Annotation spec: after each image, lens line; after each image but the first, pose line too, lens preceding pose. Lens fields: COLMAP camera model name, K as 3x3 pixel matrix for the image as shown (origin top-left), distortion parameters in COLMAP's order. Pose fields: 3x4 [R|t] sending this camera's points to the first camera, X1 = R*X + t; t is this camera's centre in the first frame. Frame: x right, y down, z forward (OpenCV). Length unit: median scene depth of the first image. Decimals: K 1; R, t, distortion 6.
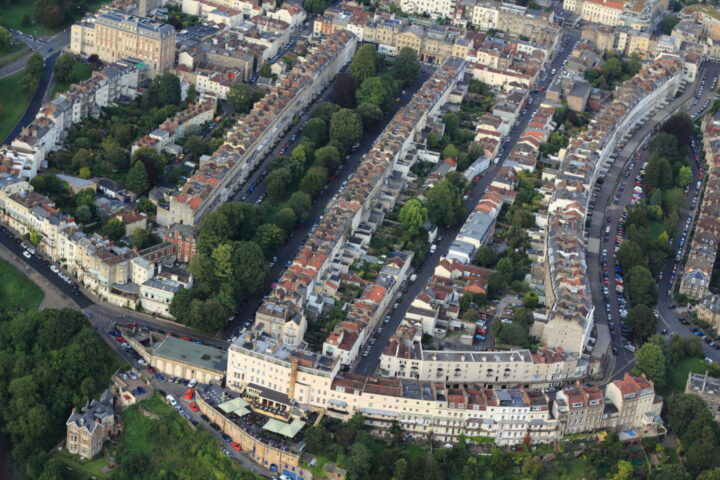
lens RADIAL K [[1661.5, 0, 359.6], [0, 1661.5, 239.9], [0, 0, 1]] dist [-0.088811, 0.000000]
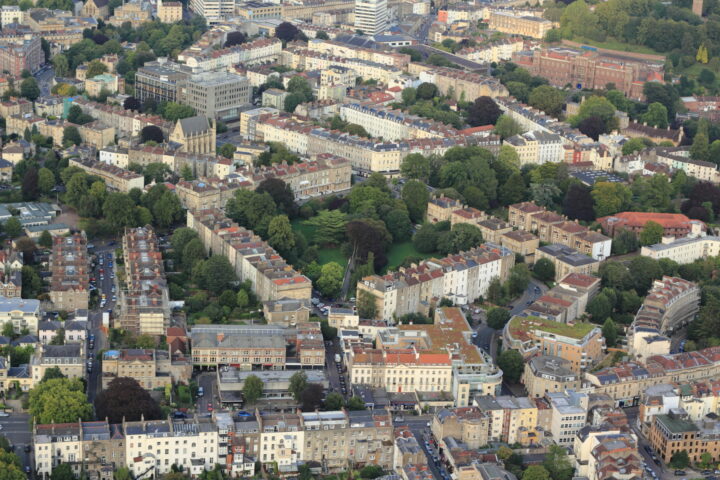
lens RADIAL K [[1661.5, 0, 360.5], [0, 1661.5, 240.0], [0, 0, 1]] dist [-0.088811, 0.000000]
pose [[0.864151, -0.223584, 0.450836, -0.161424], [0.264051, 0.964102, -0.027996, -0.204521], [-0.428392, 0.143237, 0.892168, 0.533768]]
